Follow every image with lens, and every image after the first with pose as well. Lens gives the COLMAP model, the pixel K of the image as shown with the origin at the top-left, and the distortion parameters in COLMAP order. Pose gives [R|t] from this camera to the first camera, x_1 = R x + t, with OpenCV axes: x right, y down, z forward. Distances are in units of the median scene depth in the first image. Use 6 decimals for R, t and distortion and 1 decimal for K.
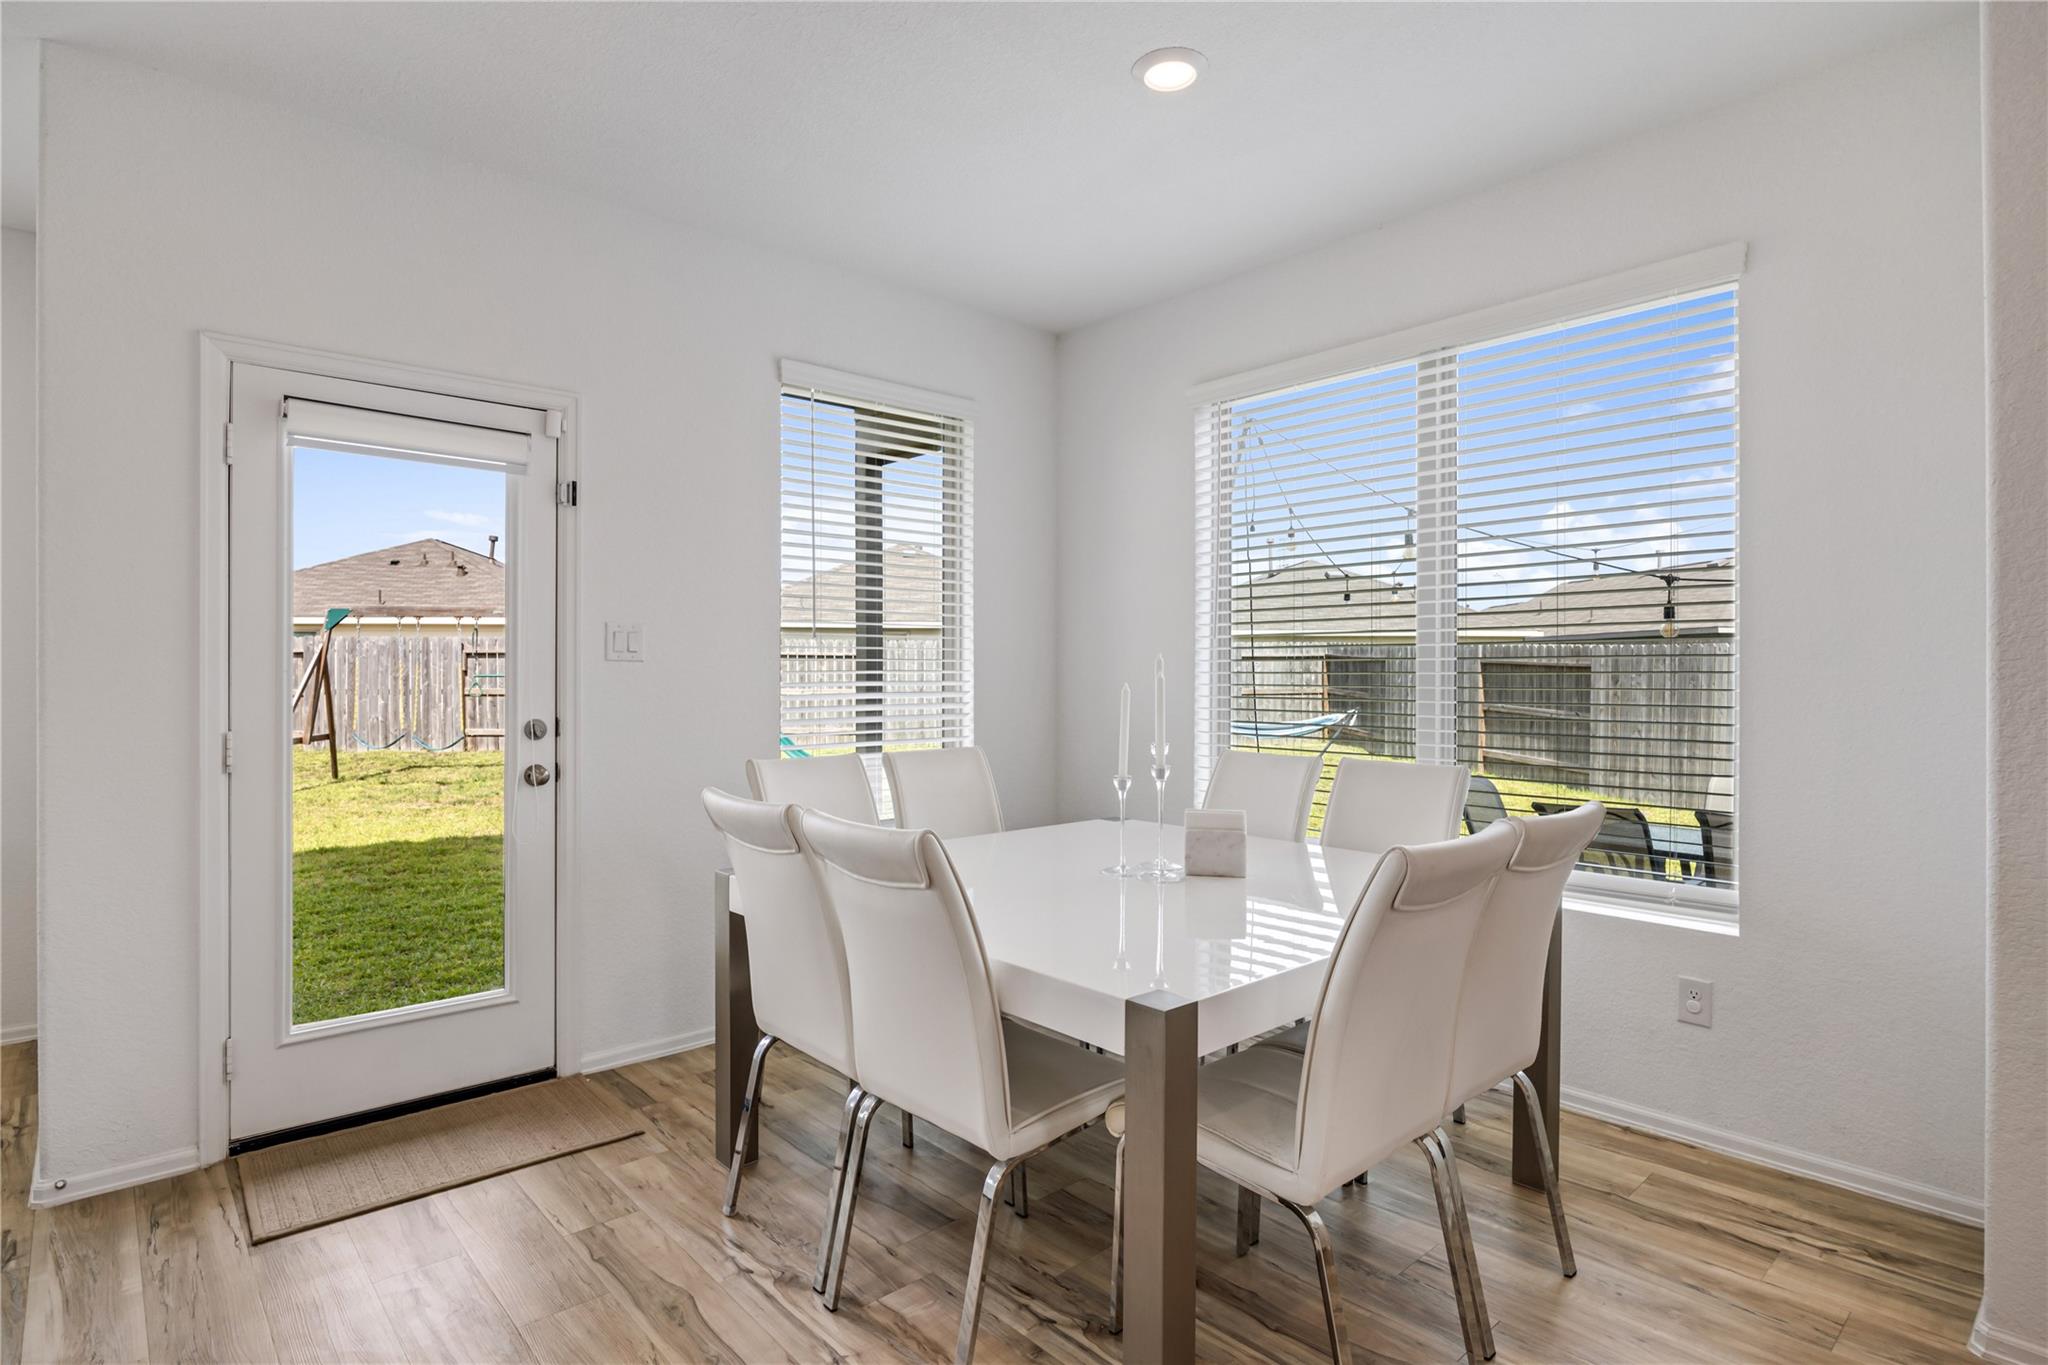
lens RADIAL K [[1063.0, 0, 1018.3], [0, 1063.0, 650.2], [0, 0, 1]] dist [-0.015830, -0.000898]
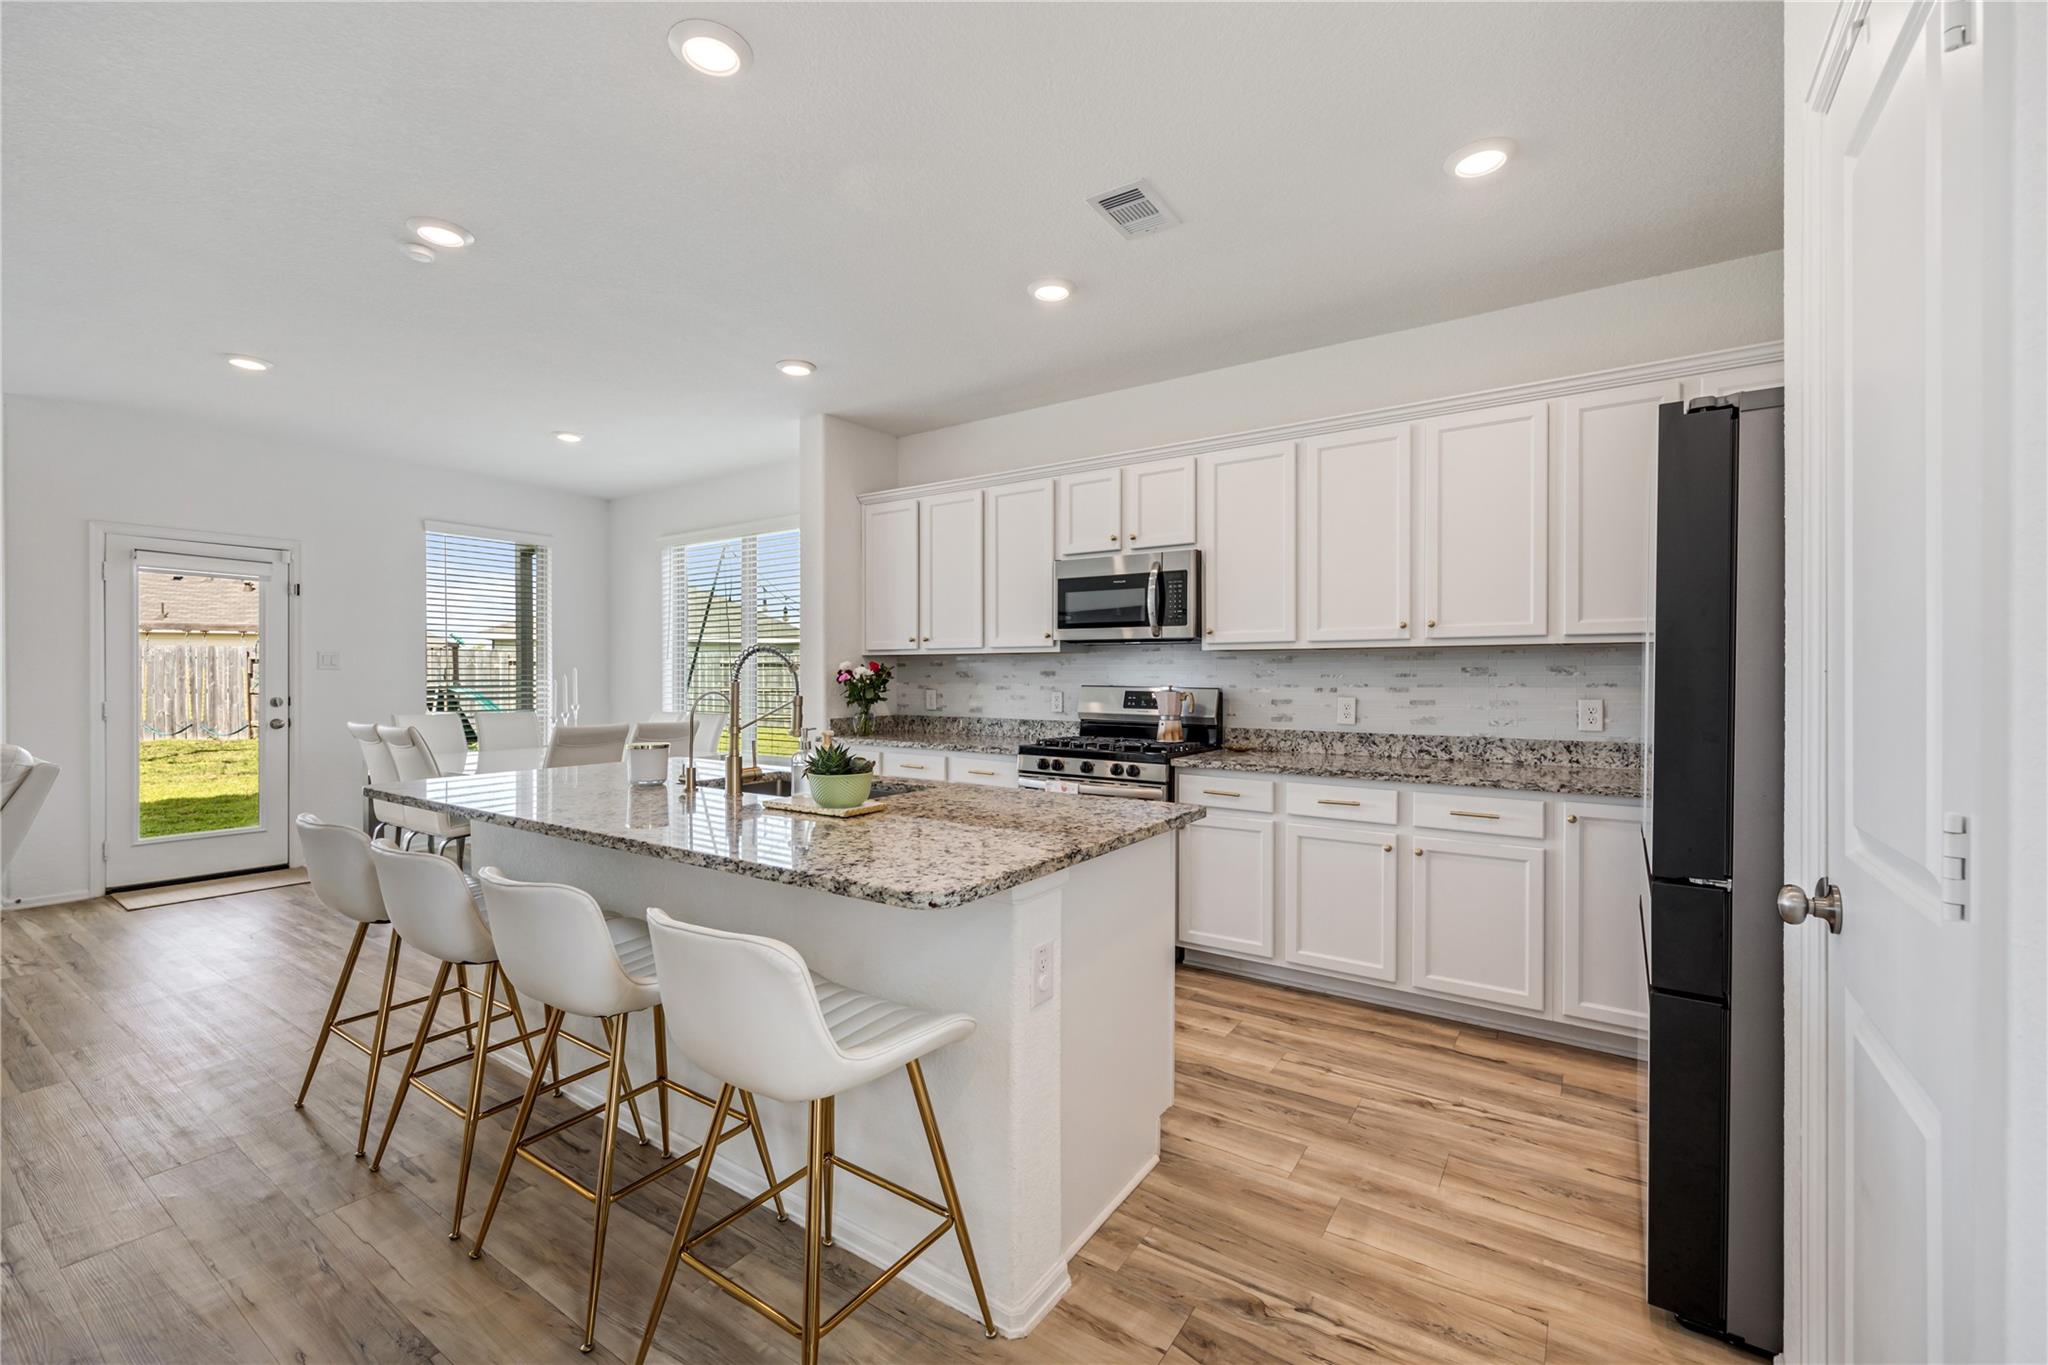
lens RADIAL K [[863.3, 0, 1023.8], [0, 863.3, 673.9], [0, 0, 1]] dist [-0.001201, 0.000156]
pose [[0.970086, 0.004077, 0.242726, 0.192859], [-0.008224, 0.999837, 0.016074, -0.007131], [-0.242620, -0.017589, 0.969962, -0.346906]]
